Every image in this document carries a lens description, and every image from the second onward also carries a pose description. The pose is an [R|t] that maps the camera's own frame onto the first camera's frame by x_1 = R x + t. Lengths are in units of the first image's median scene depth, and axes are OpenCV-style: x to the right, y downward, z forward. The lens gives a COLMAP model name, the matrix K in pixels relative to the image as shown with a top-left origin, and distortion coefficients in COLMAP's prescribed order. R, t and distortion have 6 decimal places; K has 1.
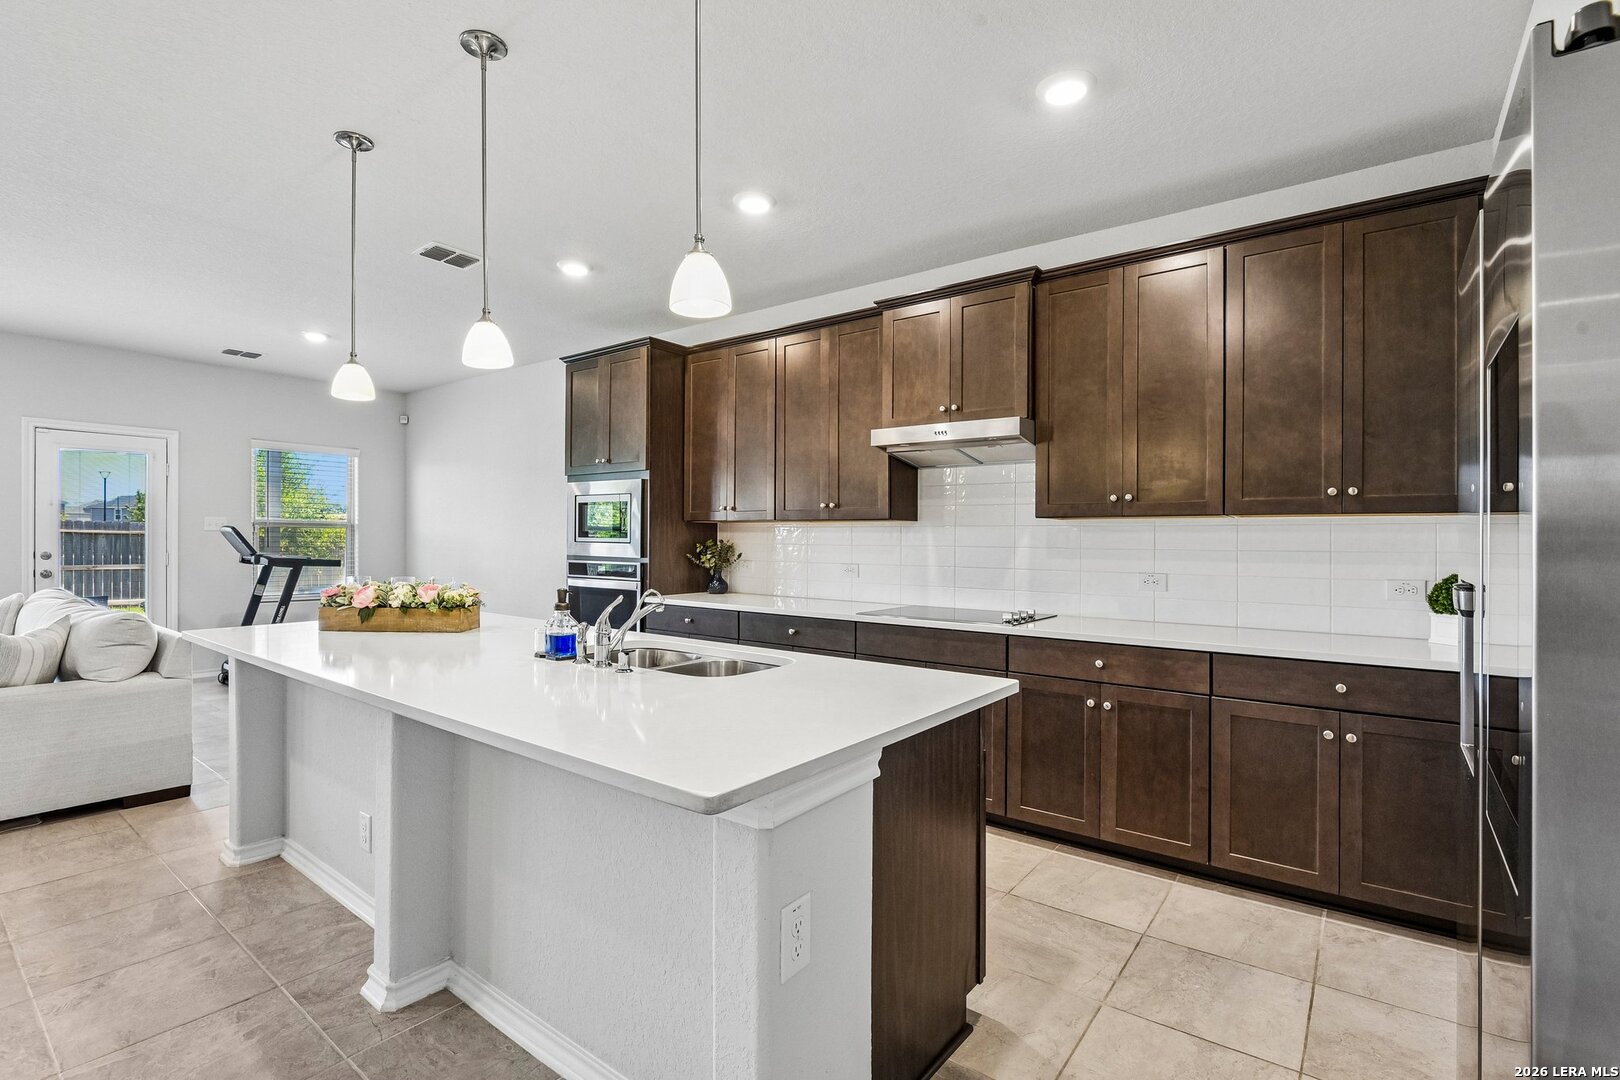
lens RADIAL K [[750.4, 0, 789.5], [0, 750.4, 531.2], [0, 0, 1]] dist [-0.012060, -0.002397]
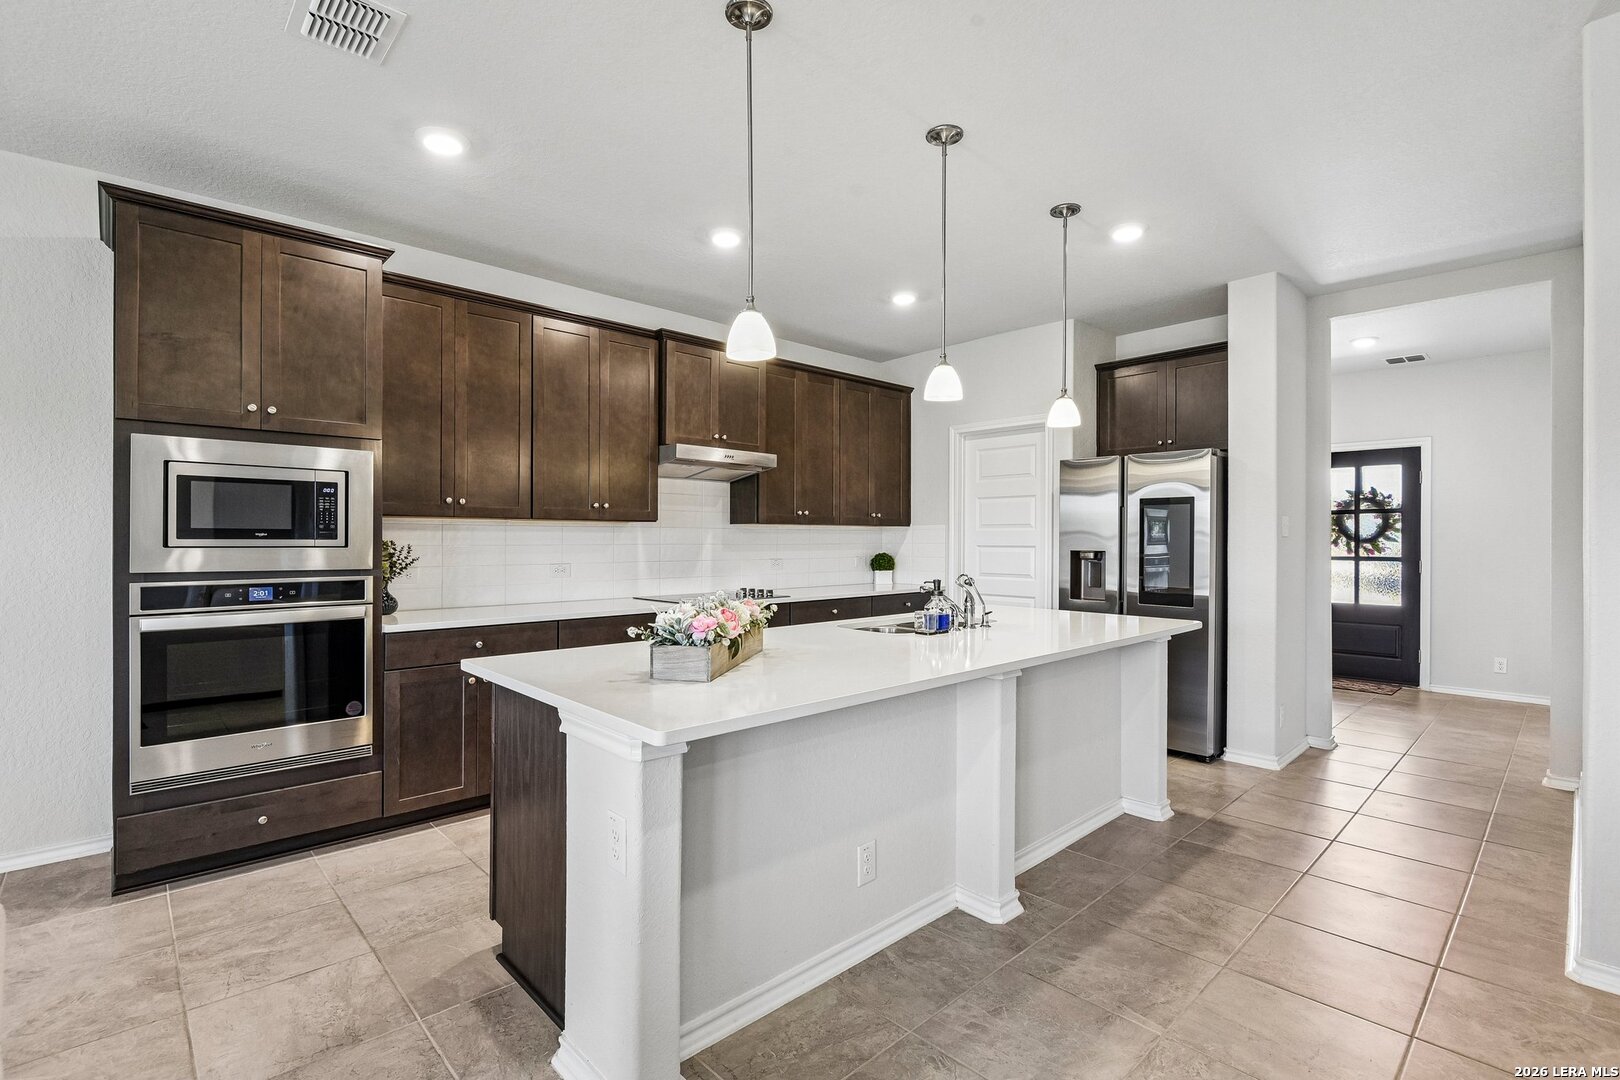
lens RADIAL K [[750.4, 0, 814.3], [0, 750.4, 535.7], [0, 0, 1]] dist [-0.012060, -0.002397]
pose [[0.140487, -0.004393, 0.990073, -0.805078], [-0.013948, 0.999882, 0.006416, -0.004050], [-0.989984, -0.014711, 0.140409, 0.507982]]
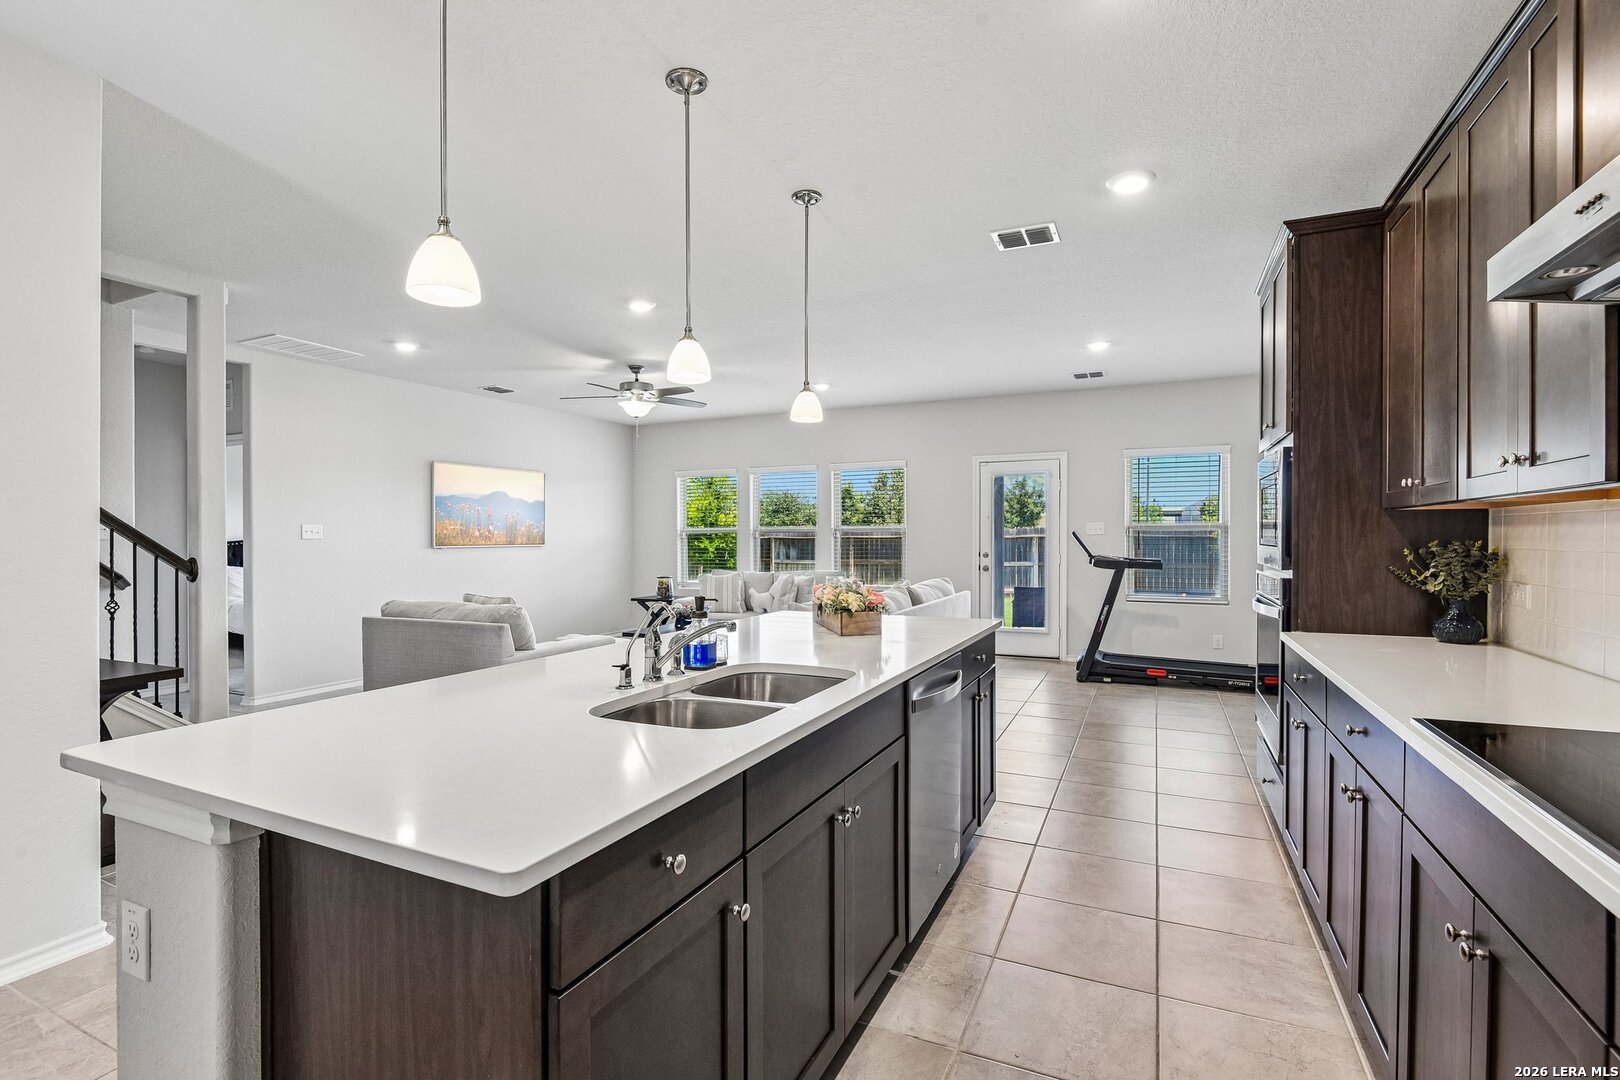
lens RADIAL K [[750.4, 0, 796.8], [0, 750.4, 545.0], [0, 0, 1]] dist [-0.012060, -0.002397]
pose [[0.217951, 0.001043, -0.975959, 0.334387], [0.015046, 0.999877, 0.004429, 0.004691], [0.975844, -0.015649, 0.217909, 0.445972]]
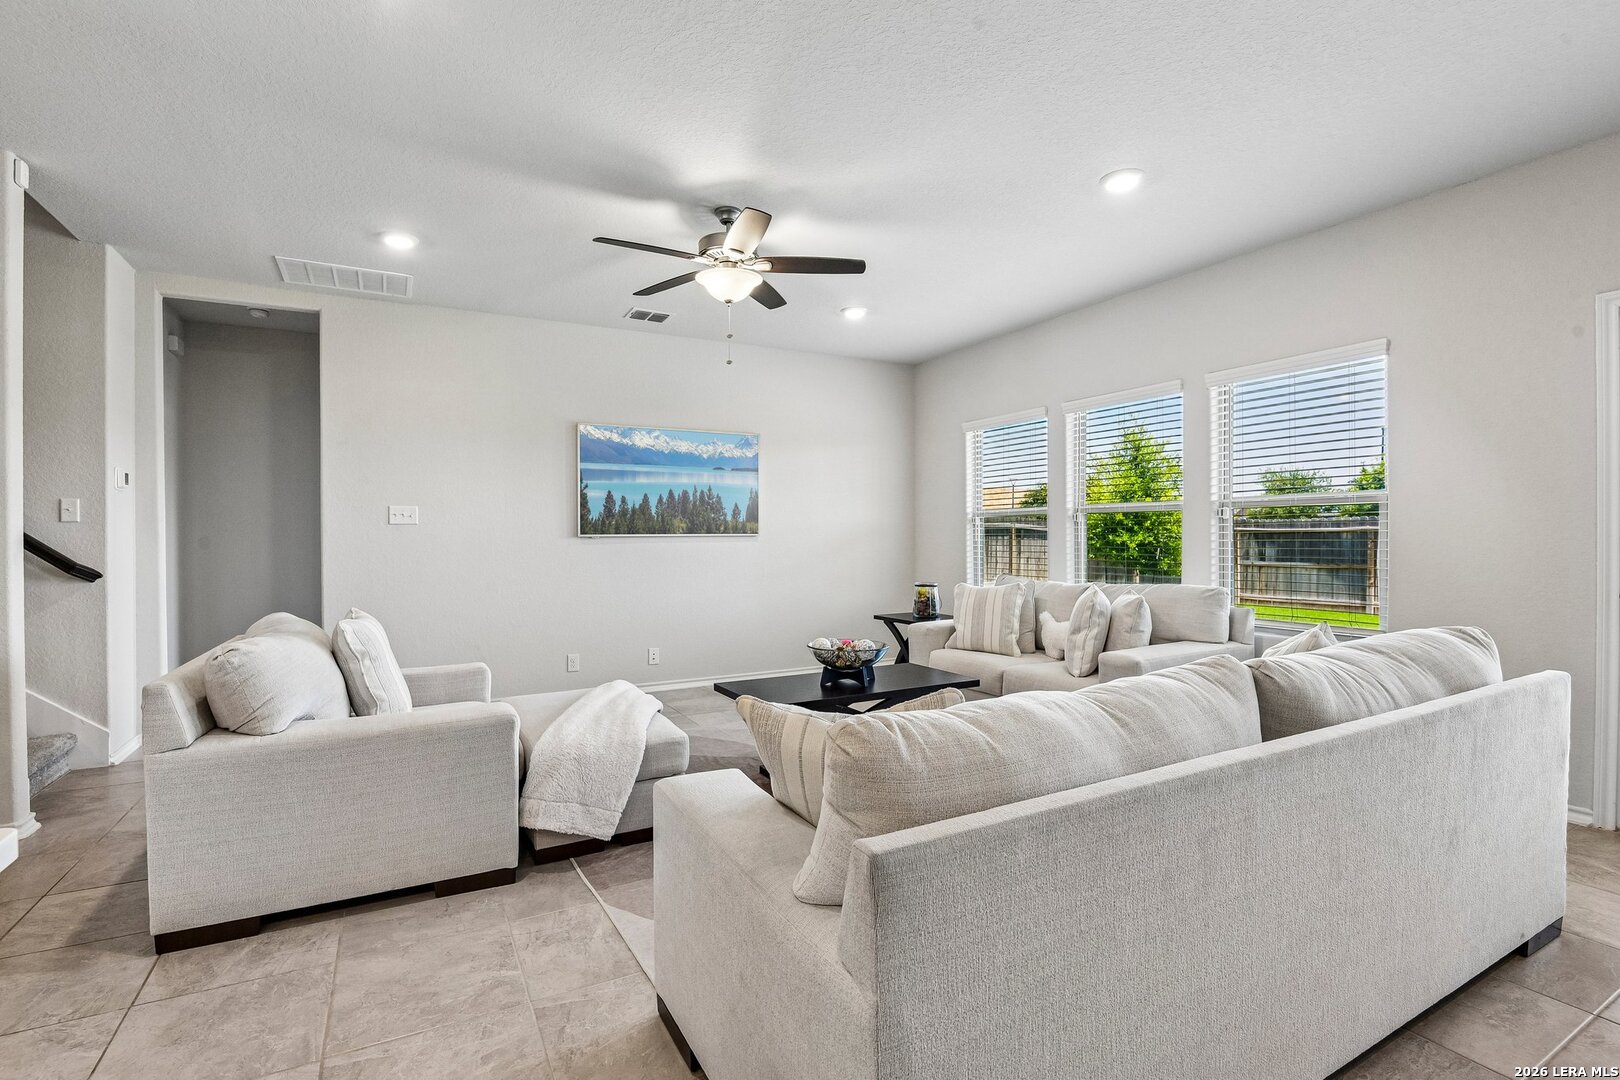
lens RADIAL K [[750.4, 0, 804.7], [0, 750.4, 537.8], [0, 0, 1]] dist [-0.012060, -0.002397]
pose [[-0.389420, -0.003514, -0.921053, -0.414696], [0.009188, 0.999928, -0.007700, 0.020303], [0.921014, -0.011461, -0.389360, 0.836646]]
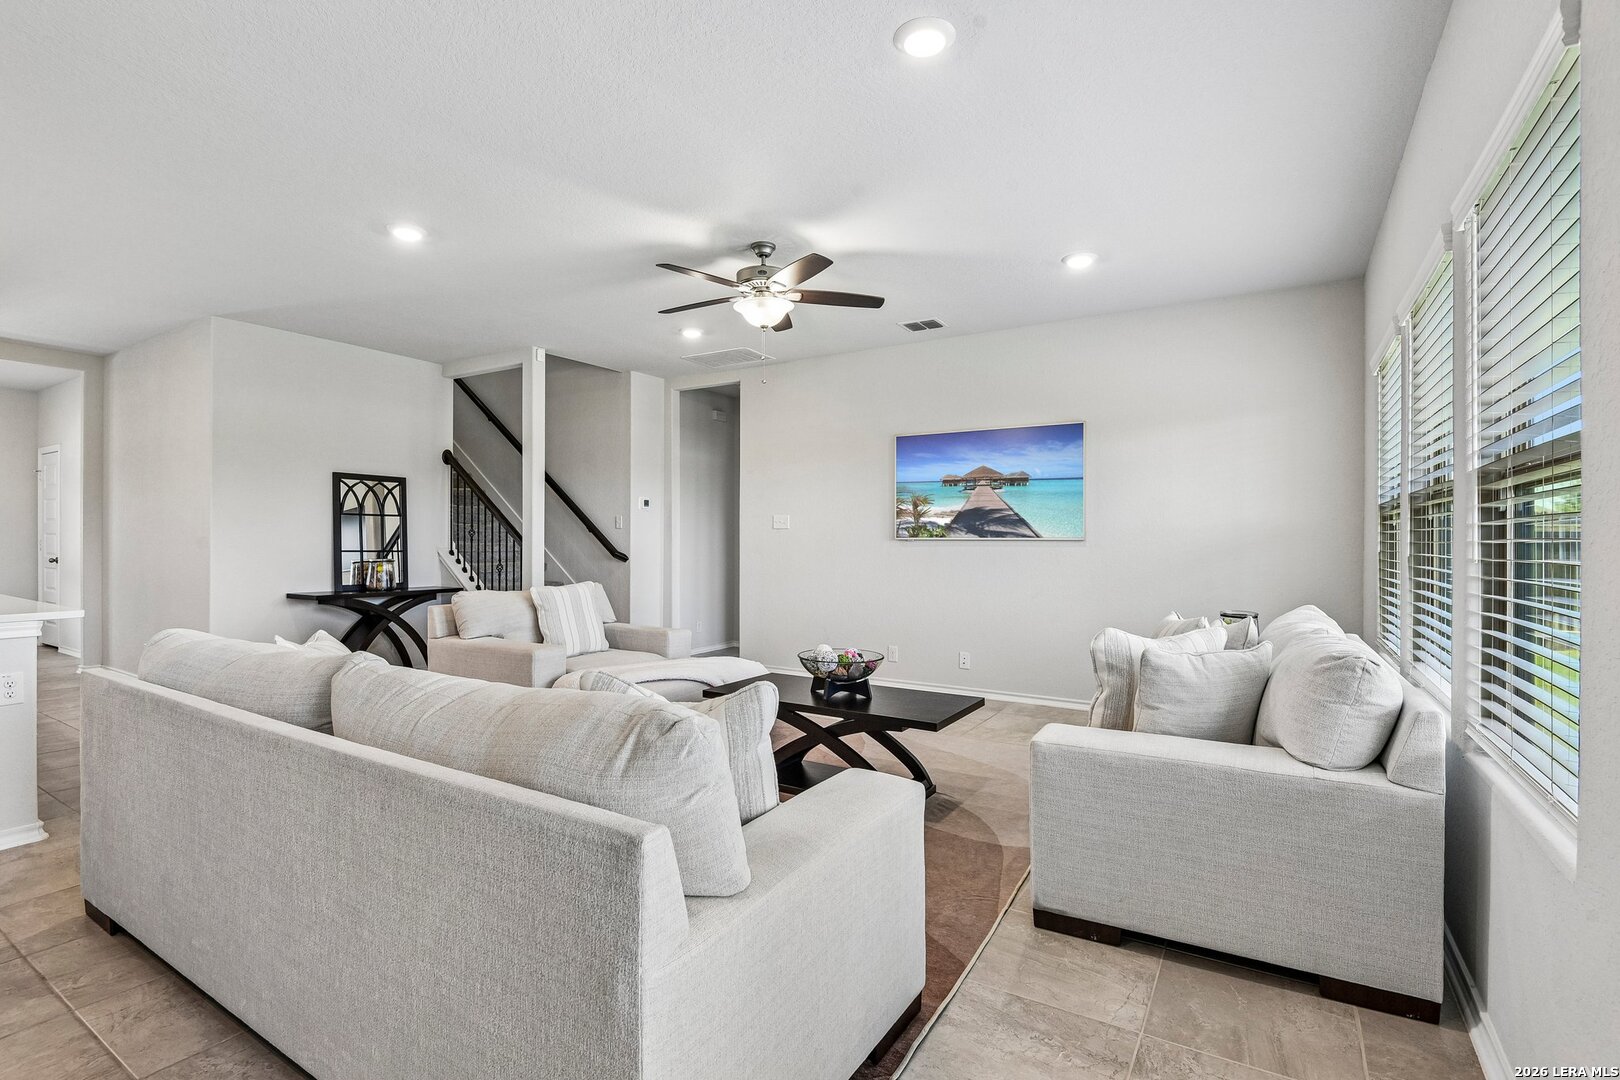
lens RADIAL K [[759.3, 0, 792.0], [0, 759.3, 530.7], [0, 0, 1]] dist [-0.024366, -0.001270]
pose [[-0.995194, -0.012191, -0.097159, -1.072266], [-0.010182, 0.999724, -0.021154, 0.020657], [0.097390, -0.020063, -0.995044, 1.343131]]
